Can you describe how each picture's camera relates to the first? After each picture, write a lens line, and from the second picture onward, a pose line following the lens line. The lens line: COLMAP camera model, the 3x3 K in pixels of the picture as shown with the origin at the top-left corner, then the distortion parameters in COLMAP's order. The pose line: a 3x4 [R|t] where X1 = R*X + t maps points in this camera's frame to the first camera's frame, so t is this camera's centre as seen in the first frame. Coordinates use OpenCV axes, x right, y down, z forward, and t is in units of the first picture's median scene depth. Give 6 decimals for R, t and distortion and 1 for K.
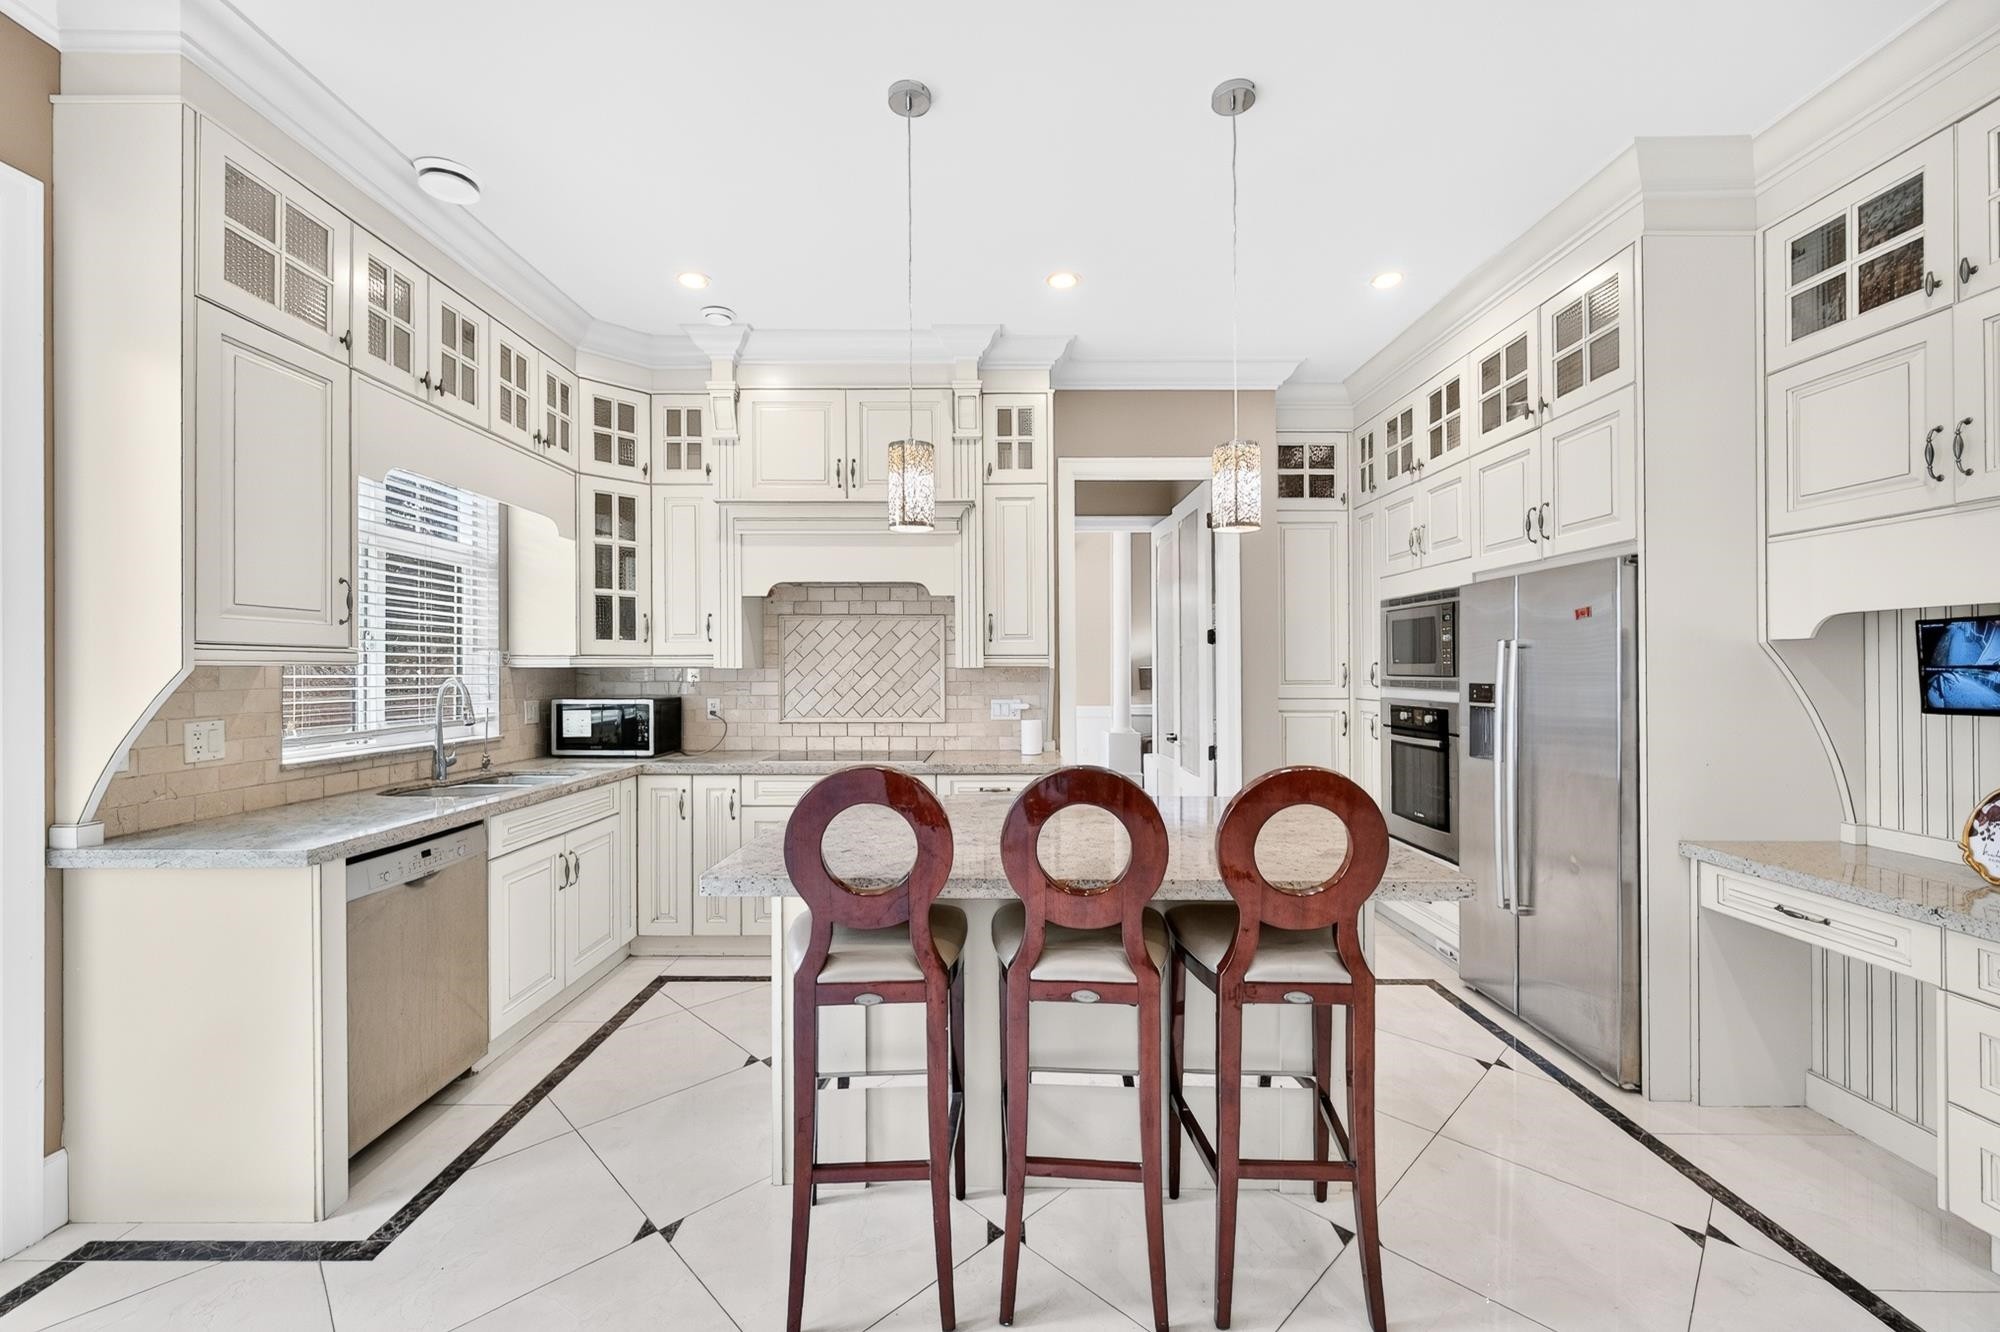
lens RADIAL K [[801.3, 0, 995.4], [0, 801.3, 666.3], [0, 0, 1]] dist [0.001518, -0.001203]
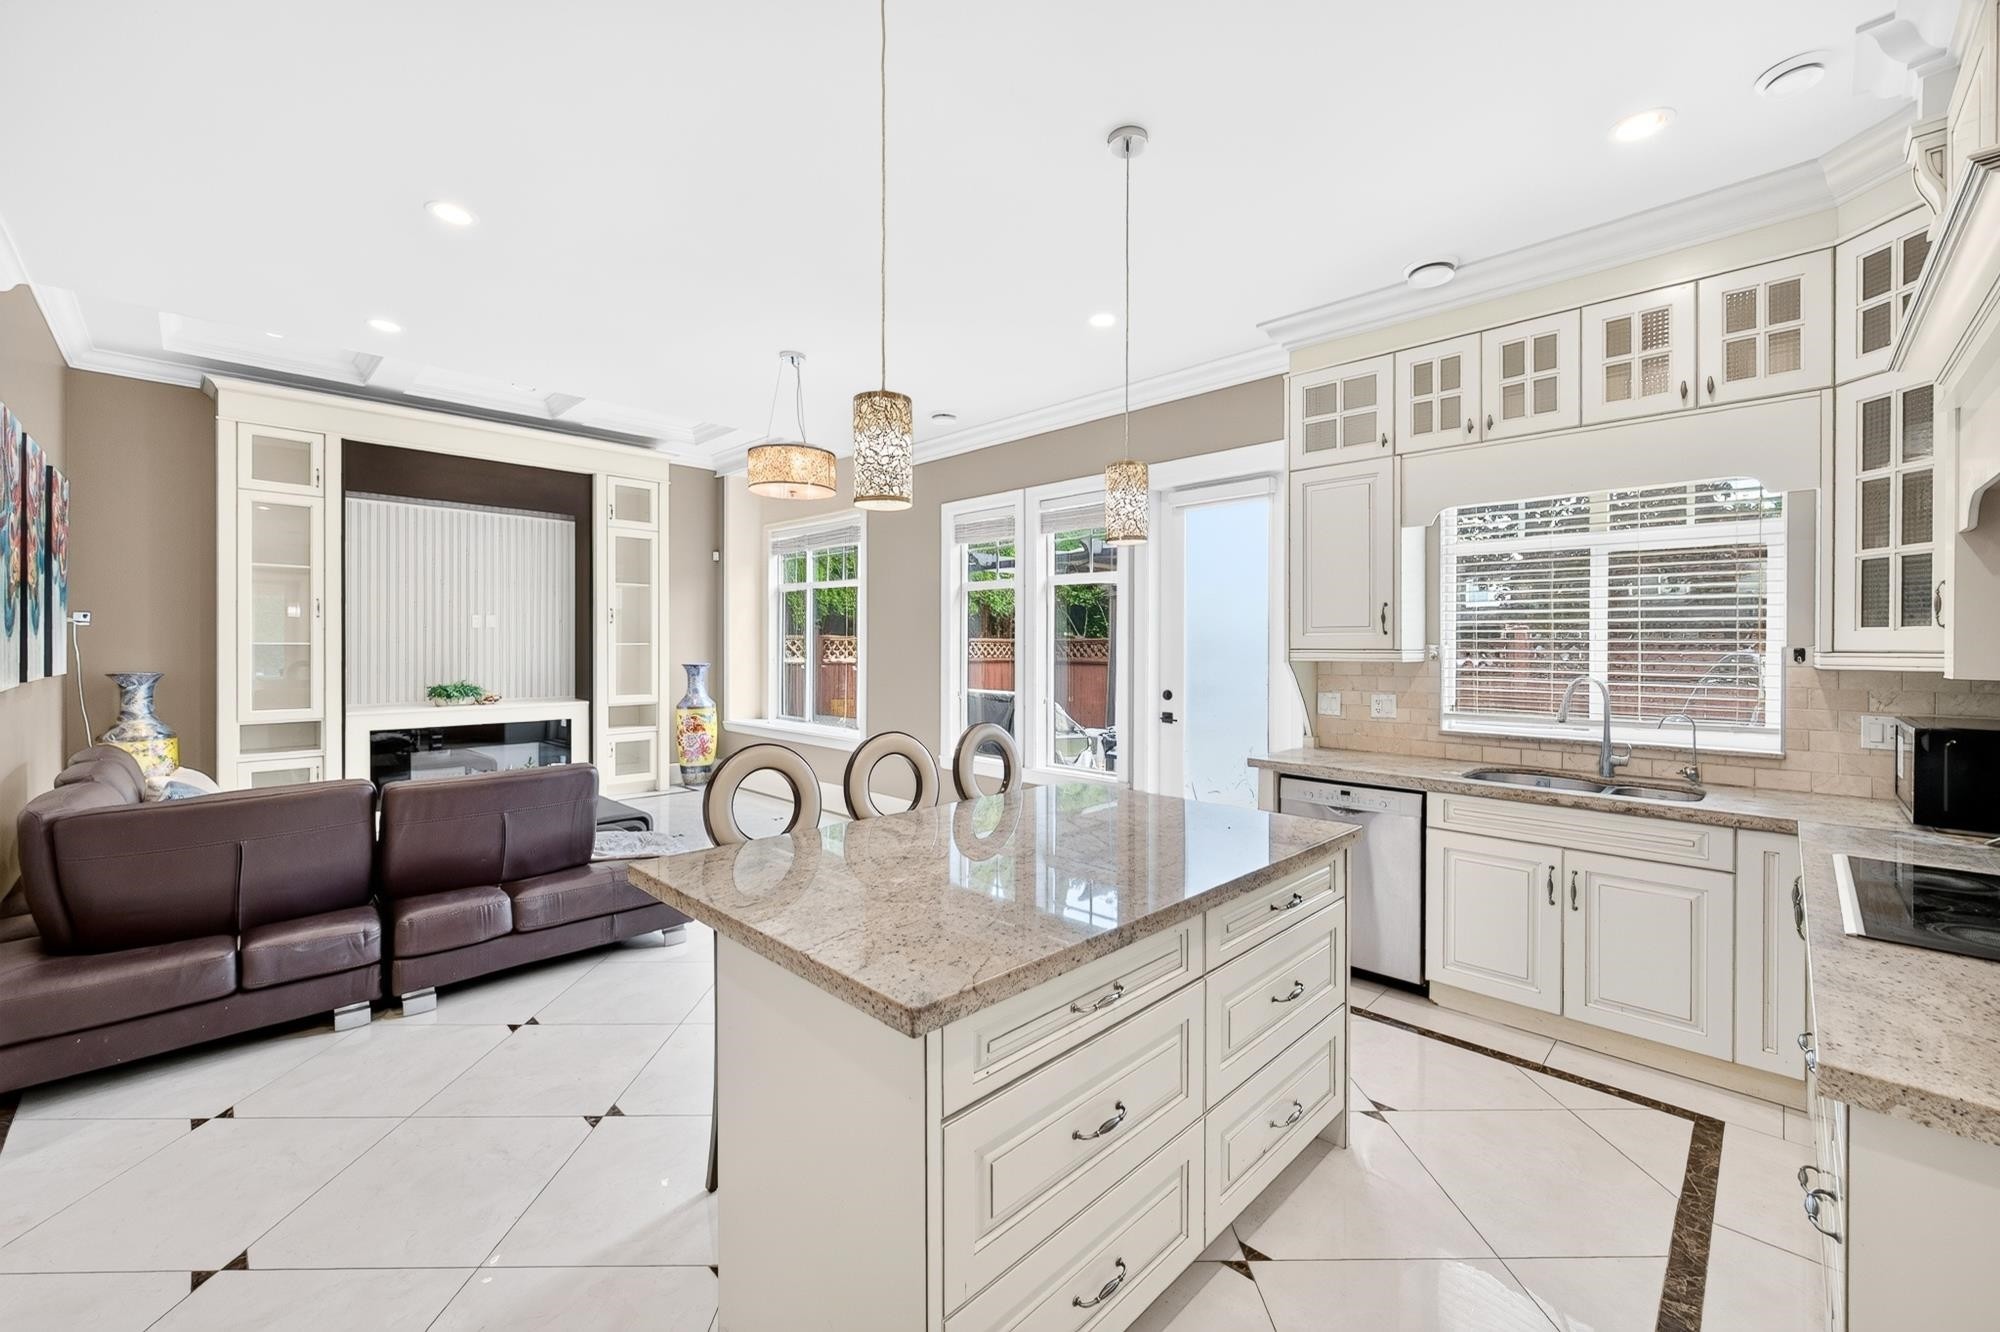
lens RADIAL K [[801.3, 0, 994.2], [0, 801.3, 648.9], [0, 0, 1]] dist [0.001518, -0.001203]
pose [[-0.704739, 0.004128, -0.709454, 0.635689], [0.002098, 0.999991, 0.003735, -0.027846], [0.709463, 0.001144, -0.704741, 1.315359]]
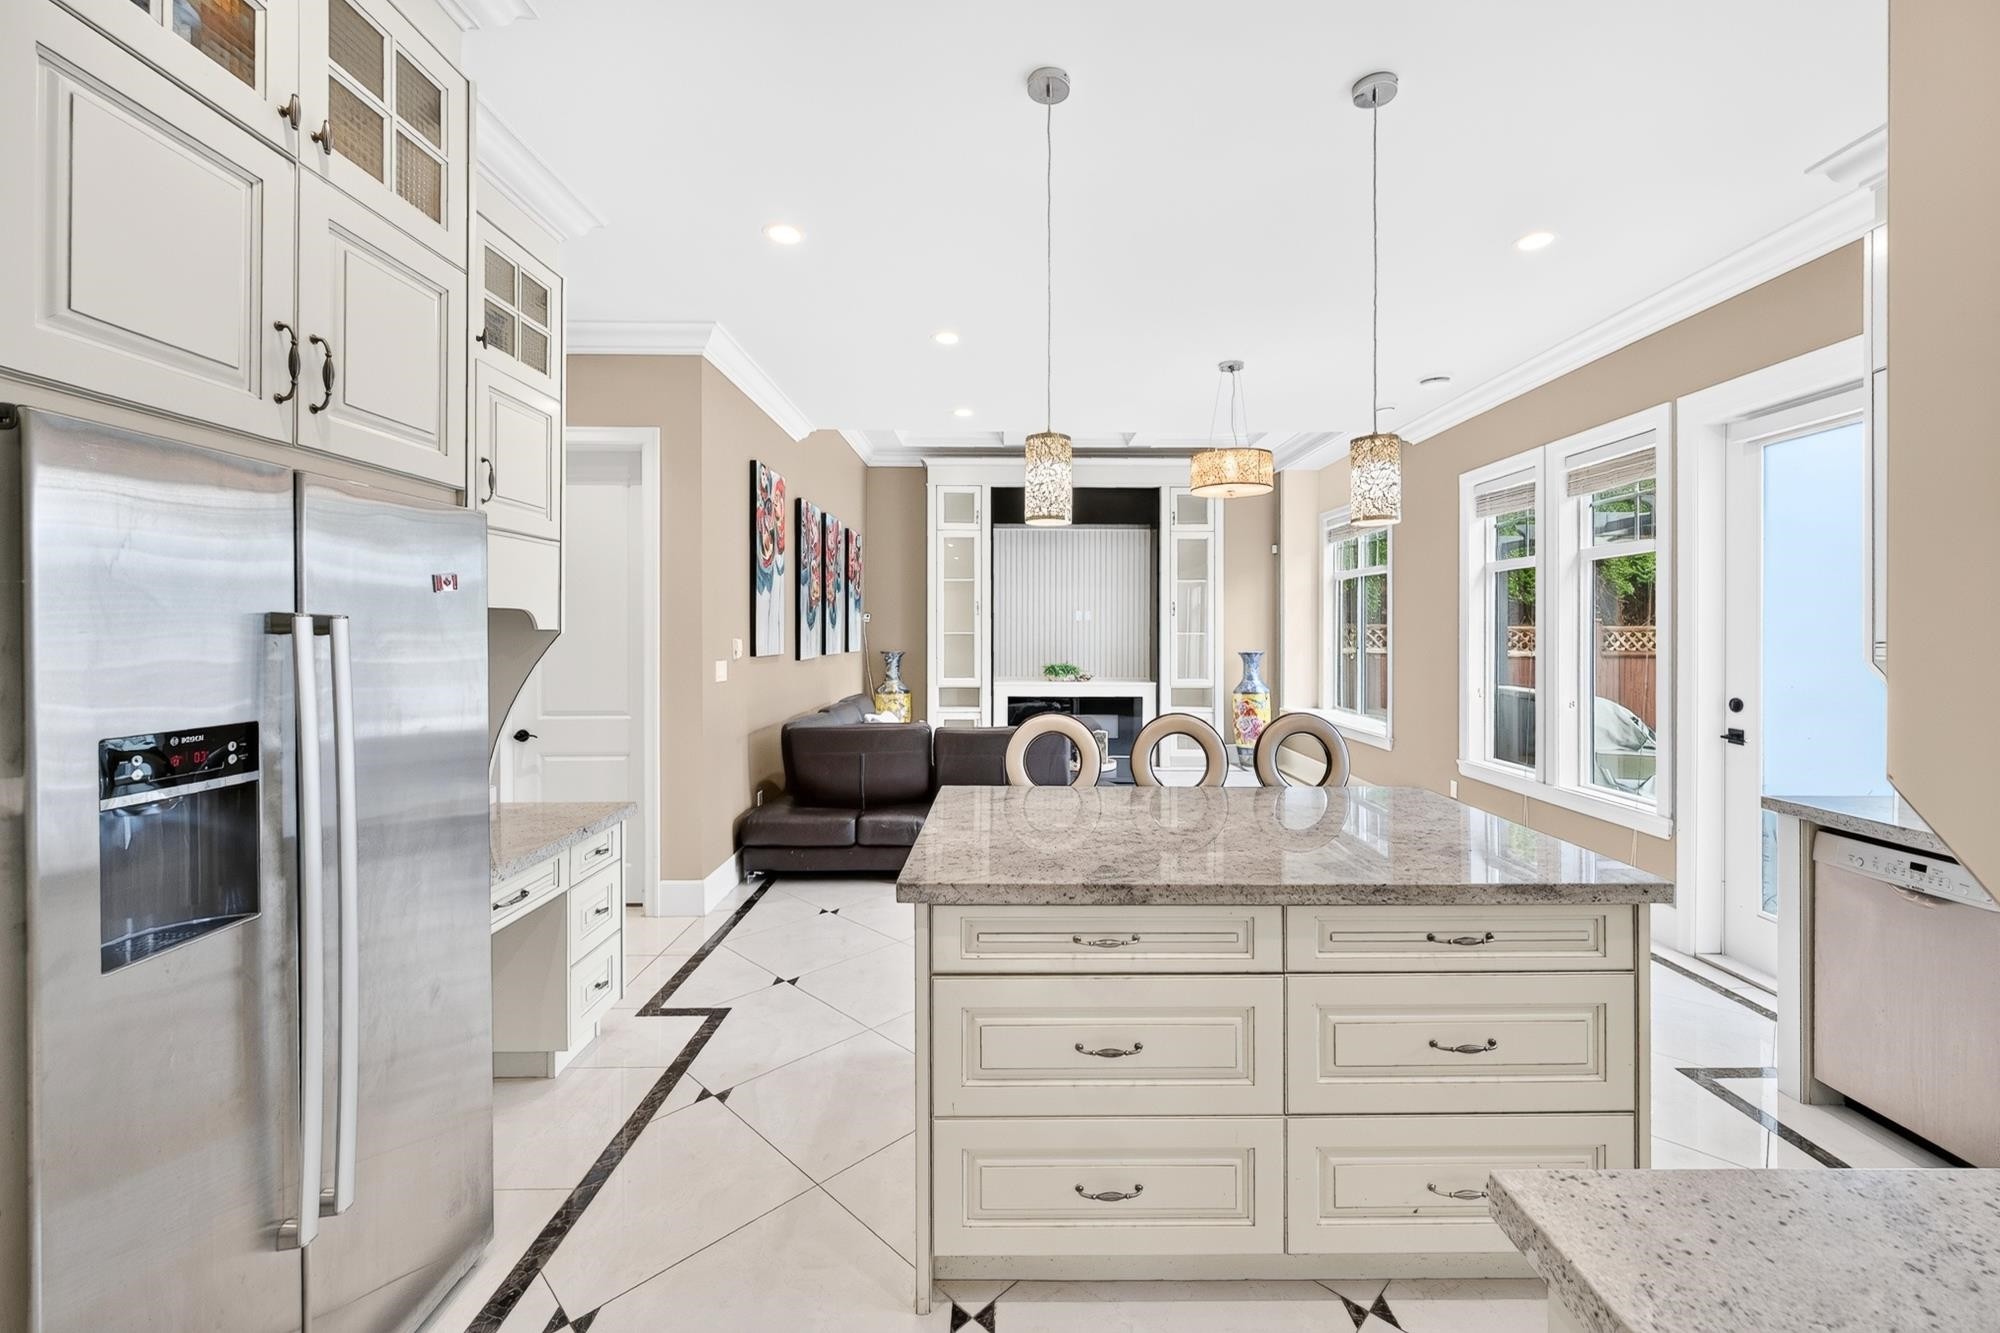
lens RADIAL K [[801.3, 0, 997.9], [0, 801.3, 634.0], [0, 0, 1]] dist [0.001518, -0.001203]
pose [[-0.999977, -0.000711, -0.006717, 0.300037], [-0.000695, 0.999997, -0.002275, -0.026903], [0.006719, -0.002271, -0.999975, 1.602262]]
